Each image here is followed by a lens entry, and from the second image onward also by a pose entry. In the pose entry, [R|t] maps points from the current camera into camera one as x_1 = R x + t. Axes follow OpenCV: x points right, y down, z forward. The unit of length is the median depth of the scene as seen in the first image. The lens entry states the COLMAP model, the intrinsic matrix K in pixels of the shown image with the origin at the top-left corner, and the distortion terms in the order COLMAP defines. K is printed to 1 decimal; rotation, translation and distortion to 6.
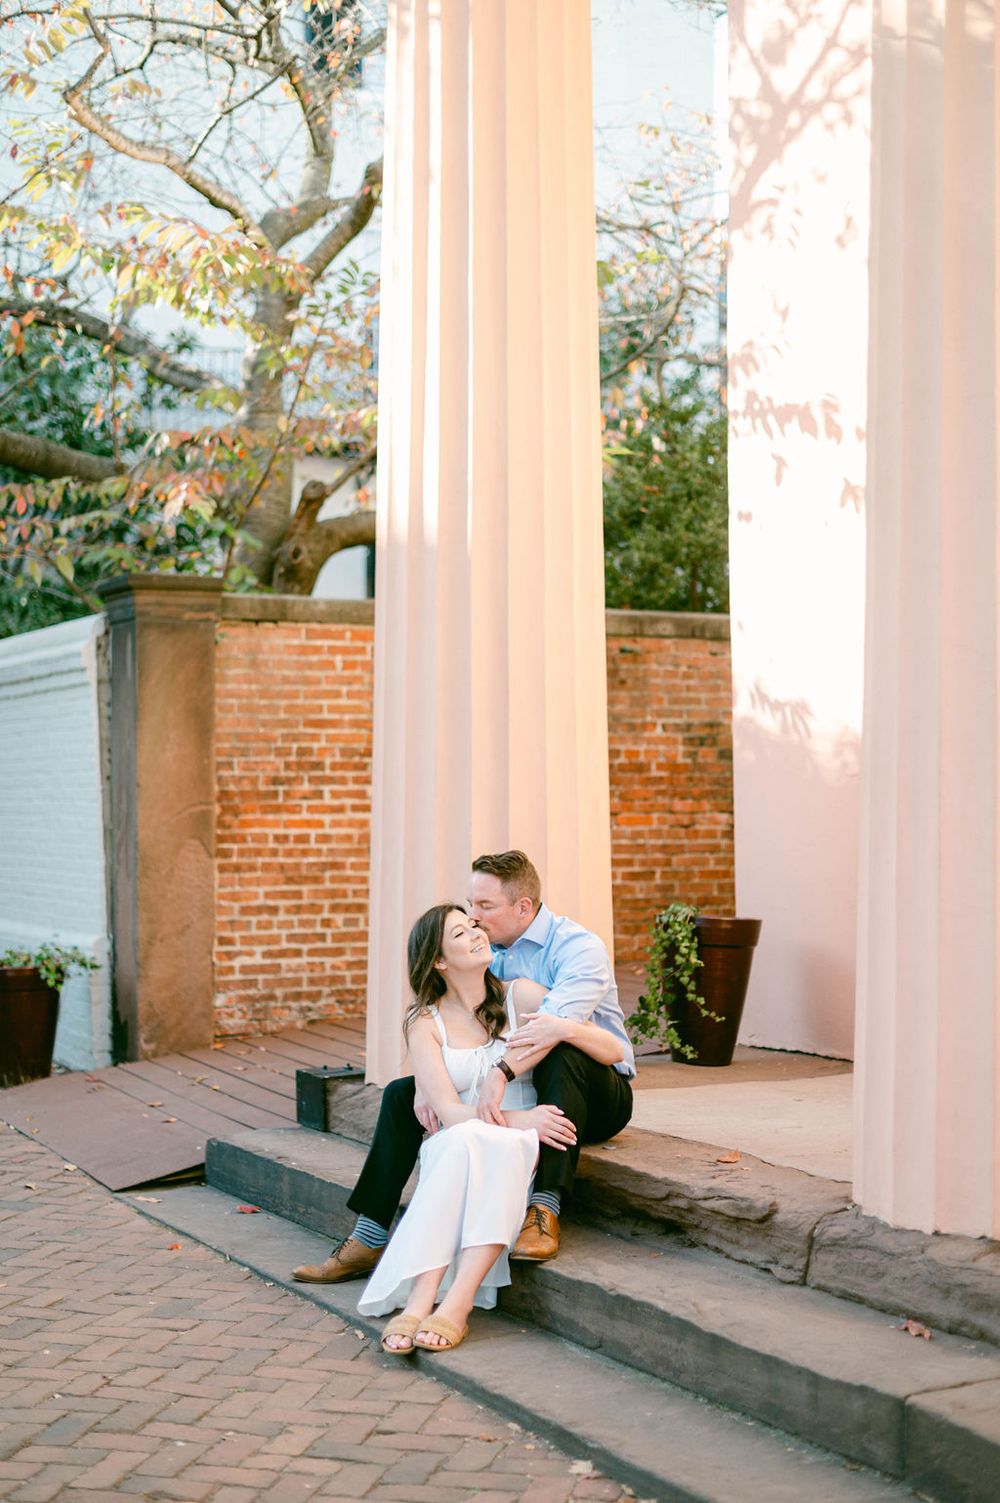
lens RADIAL K [[2268.5, 0, 500.0], [0, 2268.5, 751.5], [0, 0, 1]] dist [0.024064, 0.060503]
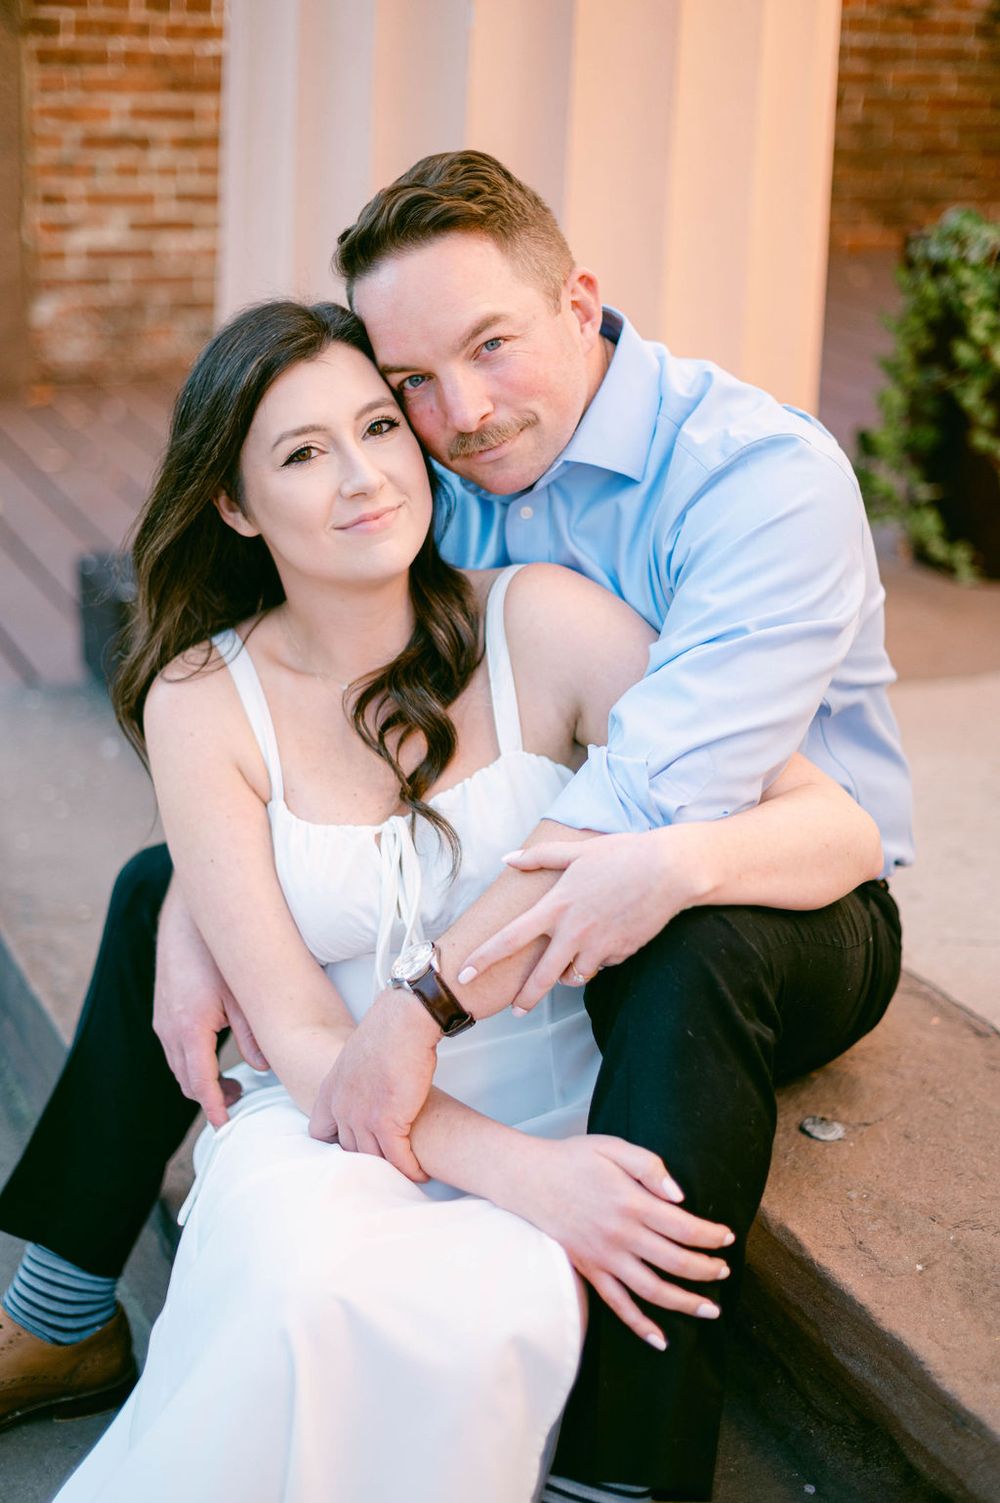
lens RADIAL K [[2171.1, 0, 619.7], [0, 2171.1, 749.3], [0, 0, 1]] dist [-0.015142, 0.073716]
pose [[0.999116, 0.037244, 0.019513, 0.010819], [-0.041762, 0.932847, 0.357845, 0.019504], [-0.004875, -0.358343, 0.933577, 0.598451]]
